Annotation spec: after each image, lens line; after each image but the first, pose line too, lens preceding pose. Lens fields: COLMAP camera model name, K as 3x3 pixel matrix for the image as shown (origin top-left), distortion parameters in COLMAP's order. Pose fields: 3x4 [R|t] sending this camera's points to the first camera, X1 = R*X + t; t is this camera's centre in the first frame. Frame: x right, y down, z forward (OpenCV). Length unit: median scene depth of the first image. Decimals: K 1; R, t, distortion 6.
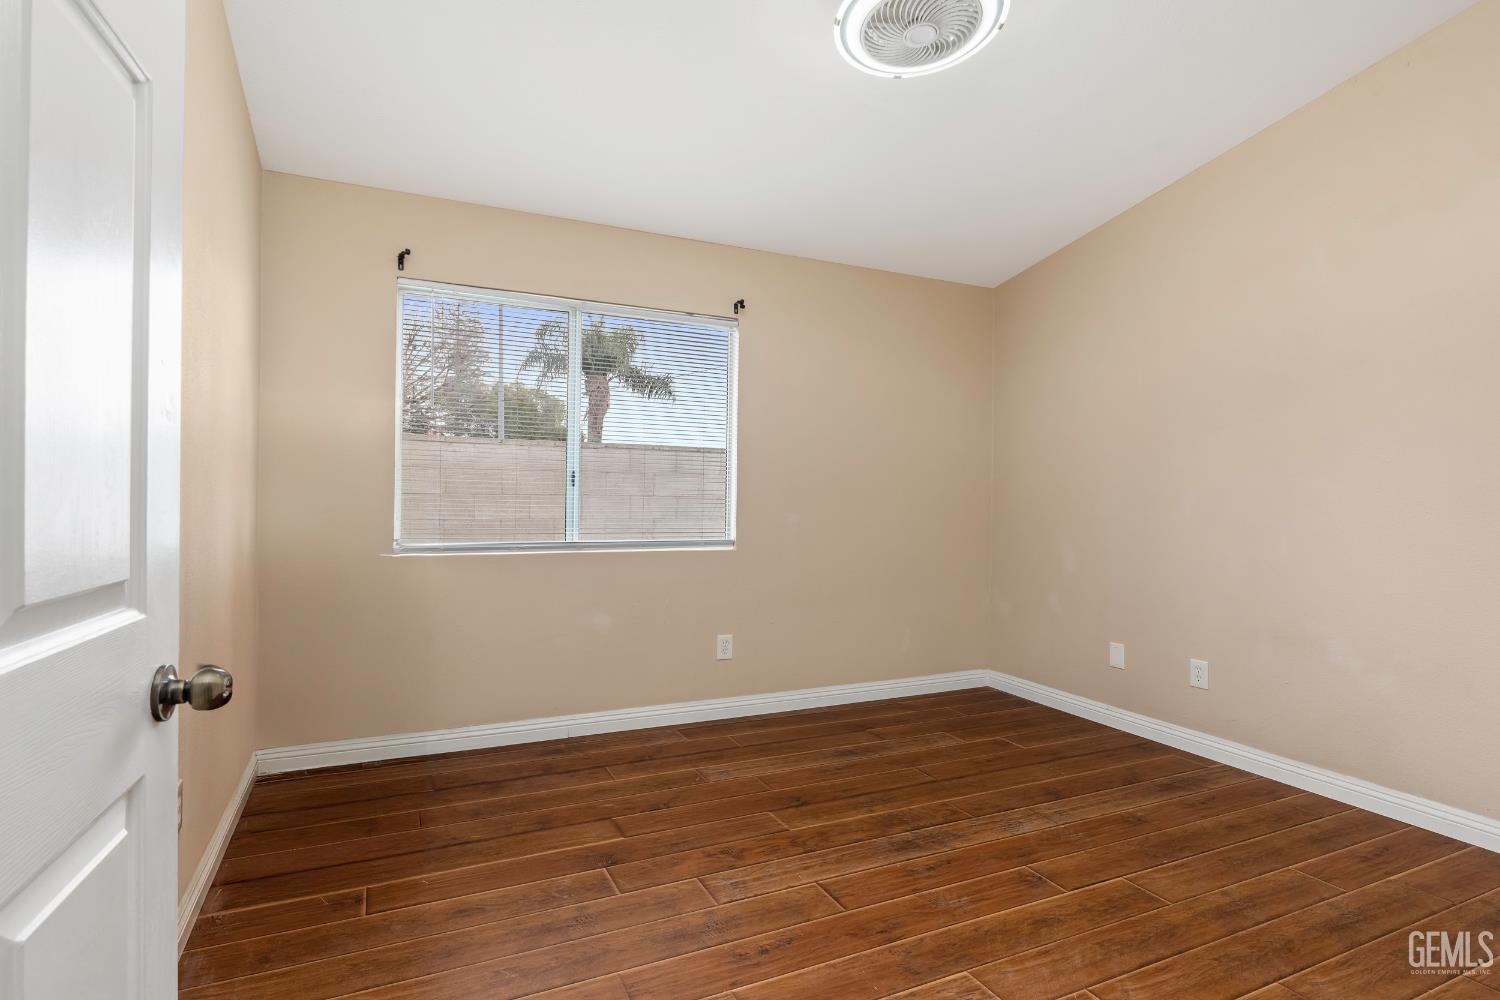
lens RADIAL K [[716.2, 0, 747.0], [0, 716.2, 497.1], [0, 0, 1]] dist [-0.007495, 0.000541]
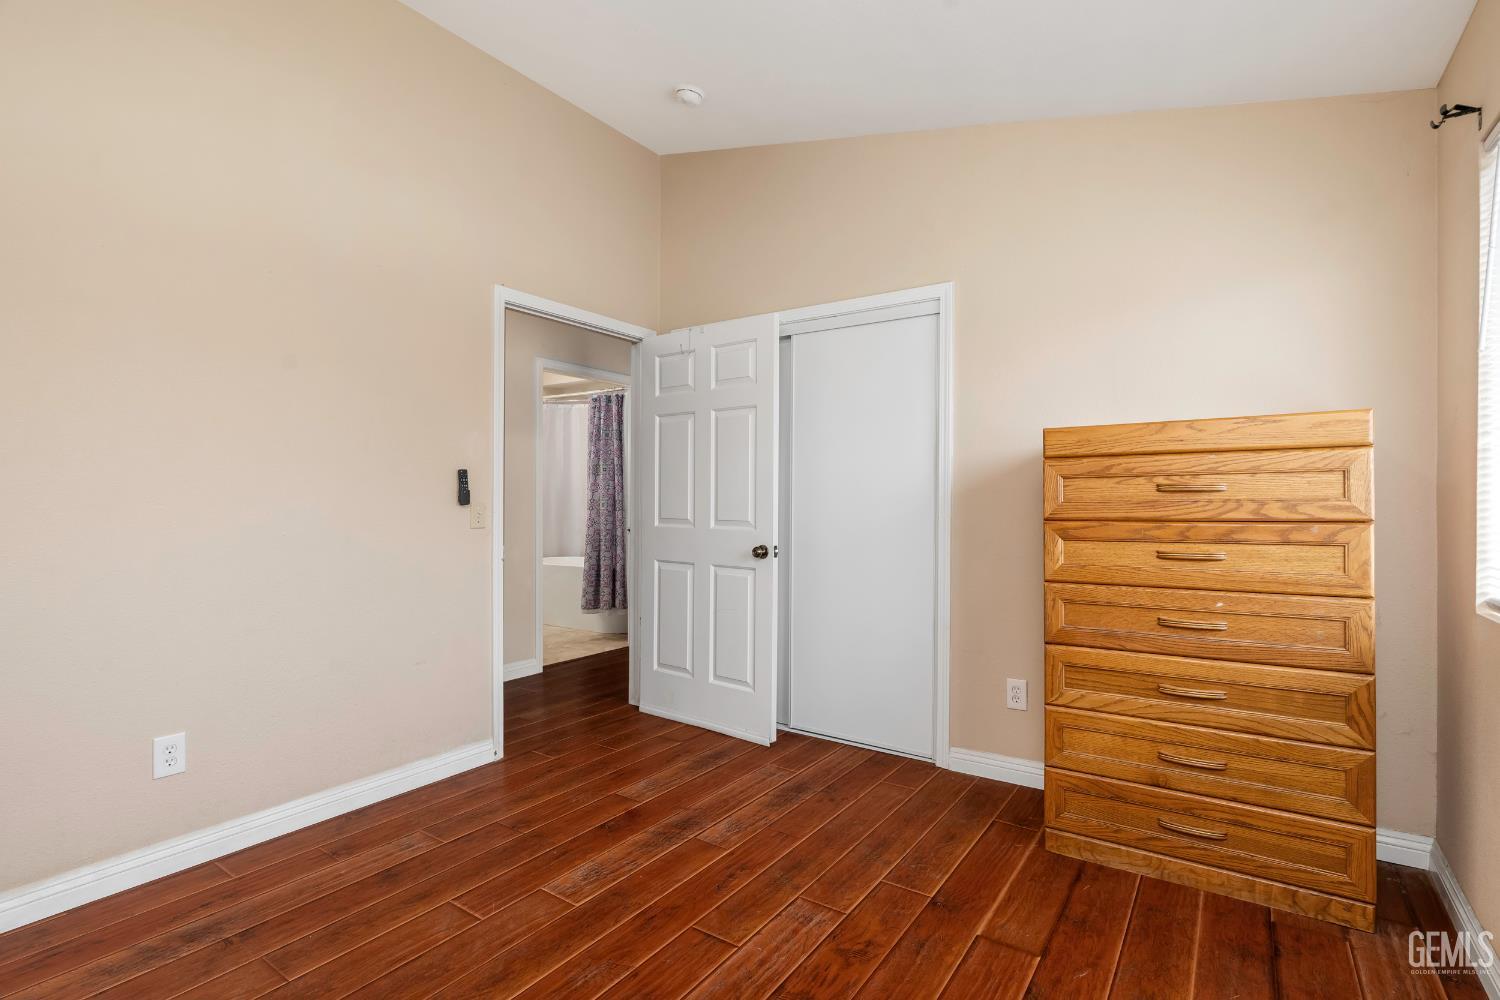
lens RADIAL K [[716.2, 0, 752.9], [0, 716.2, 500.1], [0, 0, 1]] dist [-0.007495, 0.000541]
pose [[-0.854025, -0.014790, -0.520022, 0.581903], [-0.014468, 0.999884, -0.004678, -0.033060], [0.520031, 0.003529, -0.854140, 1.837210]]
